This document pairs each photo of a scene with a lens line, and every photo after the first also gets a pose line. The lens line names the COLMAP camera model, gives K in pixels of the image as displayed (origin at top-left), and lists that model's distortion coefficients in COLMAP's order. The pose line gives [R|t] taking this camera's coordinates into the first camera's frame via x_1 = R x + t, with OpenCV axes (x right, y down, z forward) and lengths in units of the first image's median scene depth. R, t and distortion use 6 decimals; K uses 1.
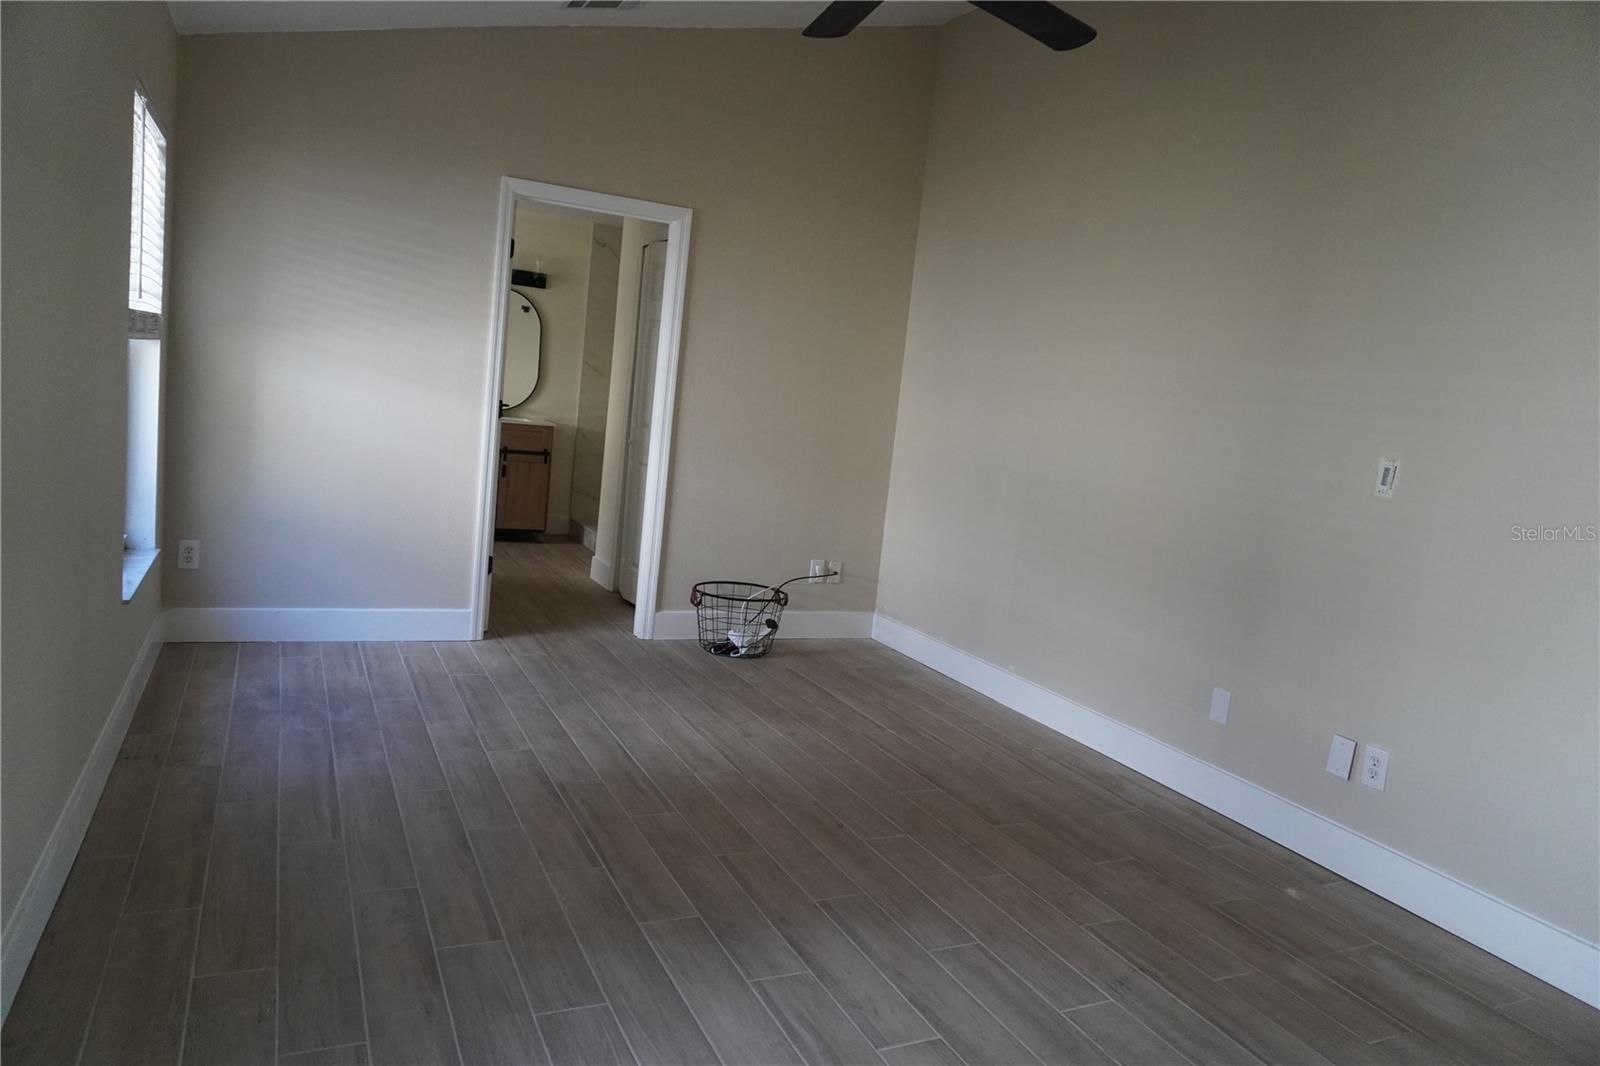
lens RADIAL K [[1074.7, 0, 798.0], [0, 1074.7, 531.2], [0, 0, 1]] dist [-0.049826, 0.043422]
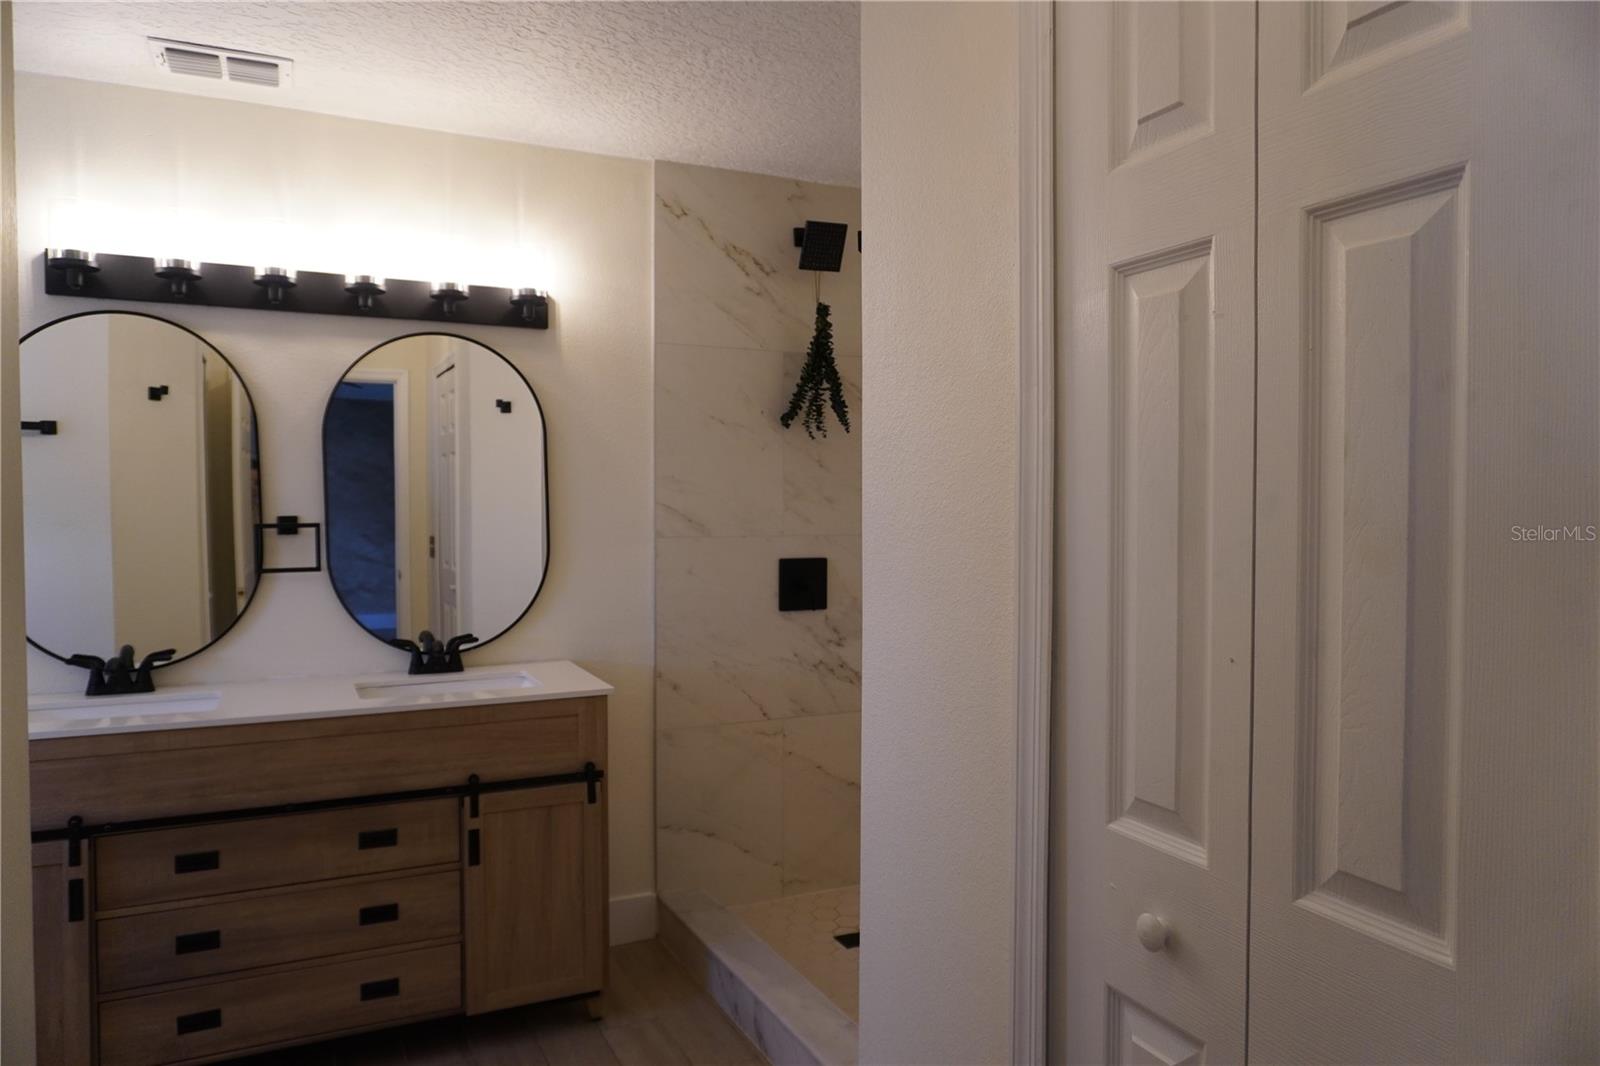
lens RADIAL K [[1074.7, 0, 798.0], [0, 1074.7, 531.2], [0, 0, 1]] dist [-0.049826, 0.043422]
pose [[0.994543, -0.103976, 0.008553, -0.332061], [0.104310, 0.989519, -0.099856, -0.222967], [0.001919, 0.100204, 0.994965, 1.315342]]
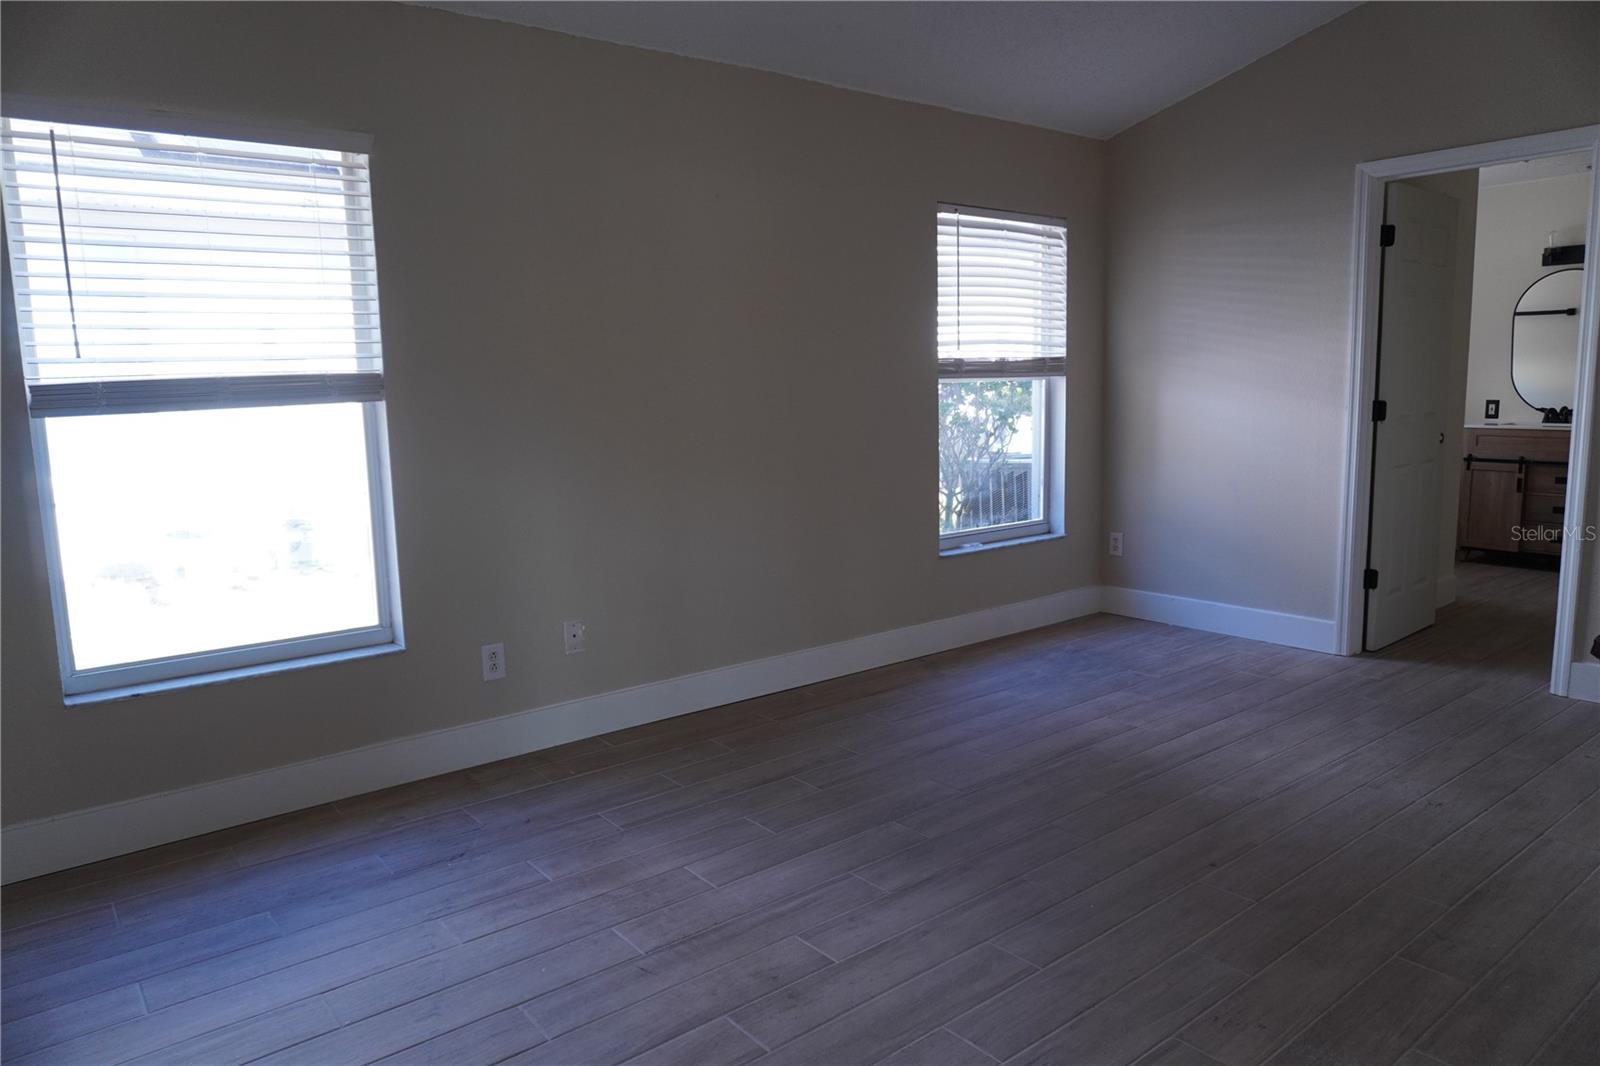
lens RADIAL K [[1074.7, 0, 798.0], [0, 1074.7, 531.2], [0, 0, 1]] dist [-0.049826, 0.043422]
pose [[0.226814, 0.030378, -0.973464, 0.660668], [-0.078264, 0.996850, 0.012872, 0.023357], [0.970788, 0.073267, 0.228477, 0.400541]]
